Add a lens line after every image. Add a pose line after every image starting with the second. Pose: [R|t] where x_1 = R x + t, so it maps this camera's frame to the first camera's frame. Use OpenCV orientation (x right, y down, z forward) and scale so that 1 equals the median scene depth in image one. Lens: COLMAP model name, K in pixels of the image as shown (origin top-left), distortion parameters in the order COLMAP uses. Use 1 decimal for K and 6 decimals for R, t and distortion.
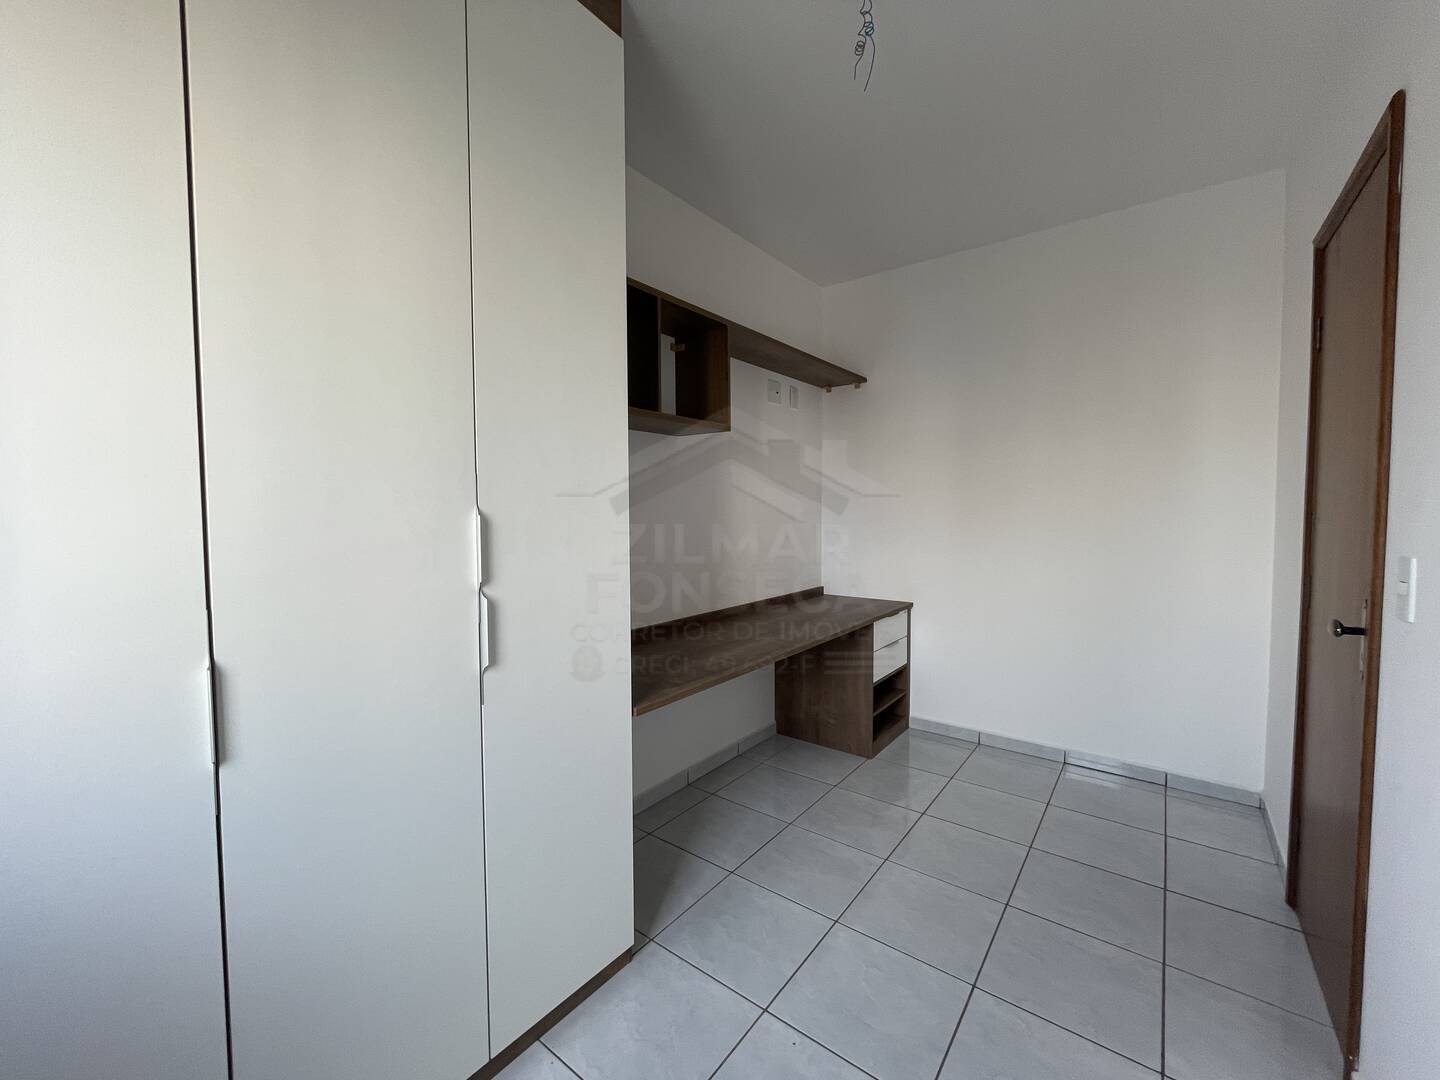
lens RADIAL K [[581.6, 0, 714.7], [0, 581.6, 537.3], [0, 0, 1]] dist [-0.003388, -0.000057]
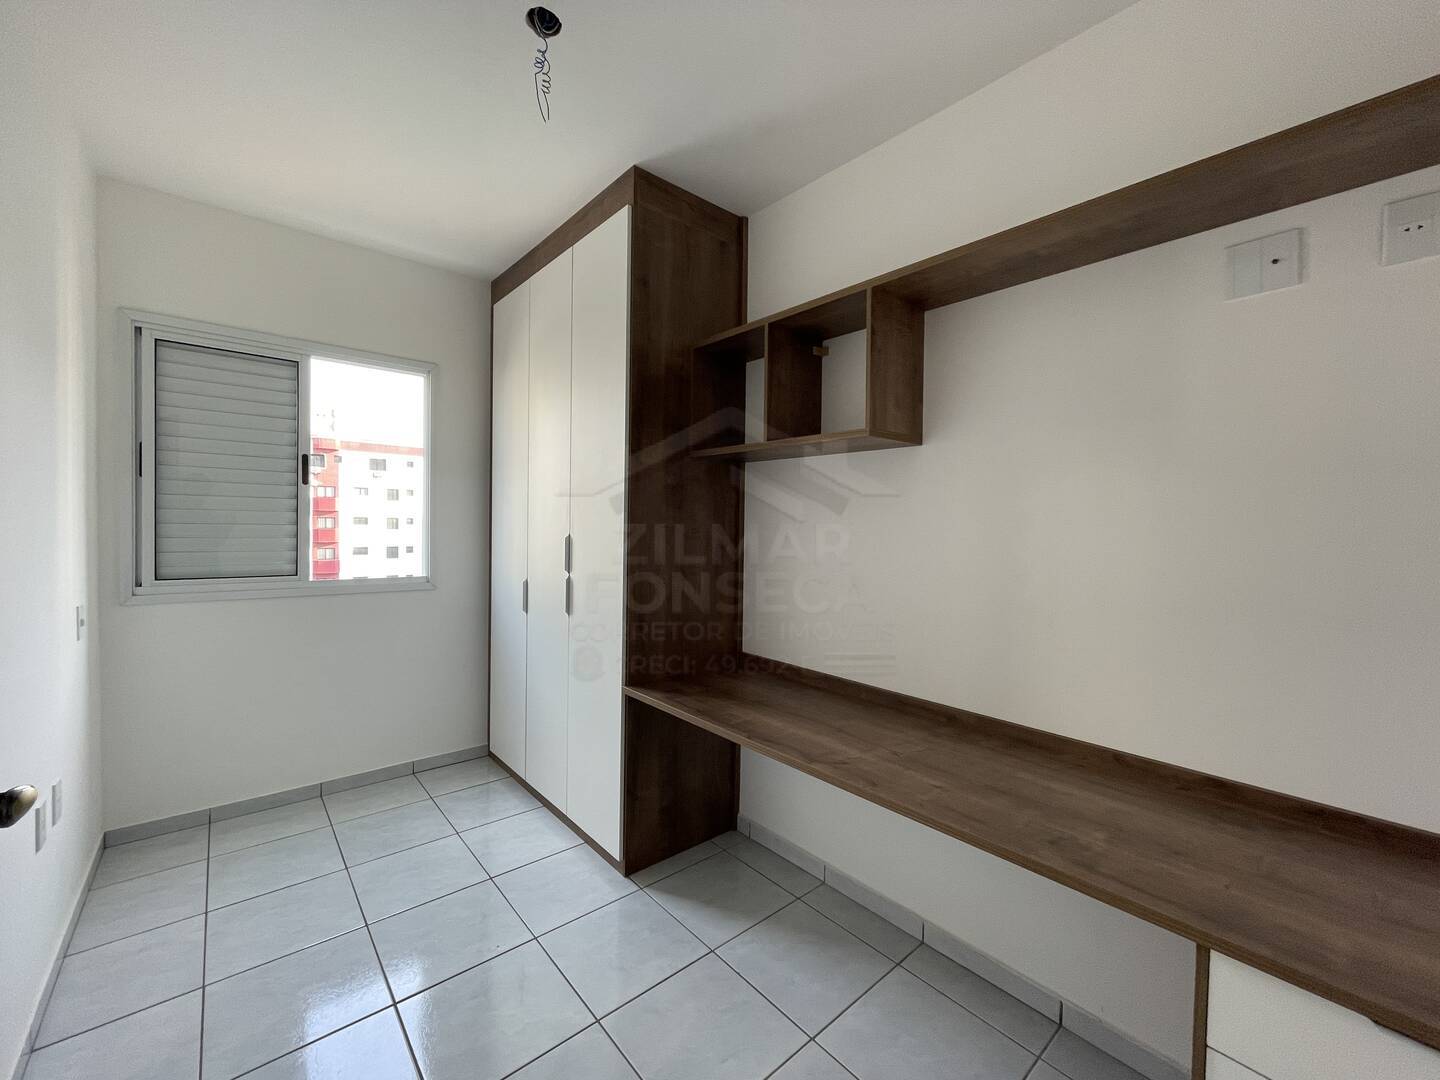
lens RADIAL K [[581.6, 0, 714.4], [0, 581.6, 537.1], [0, 0, 1]] dist [-0.003388, -0.000057]
pose [[-0.197205, 0.021284, -0.980131, 0.732209], [-0.064290, 0.997332, 0.034593, -0.070756], [0.978252, 0.069834, -0.195310, 0.934332]]
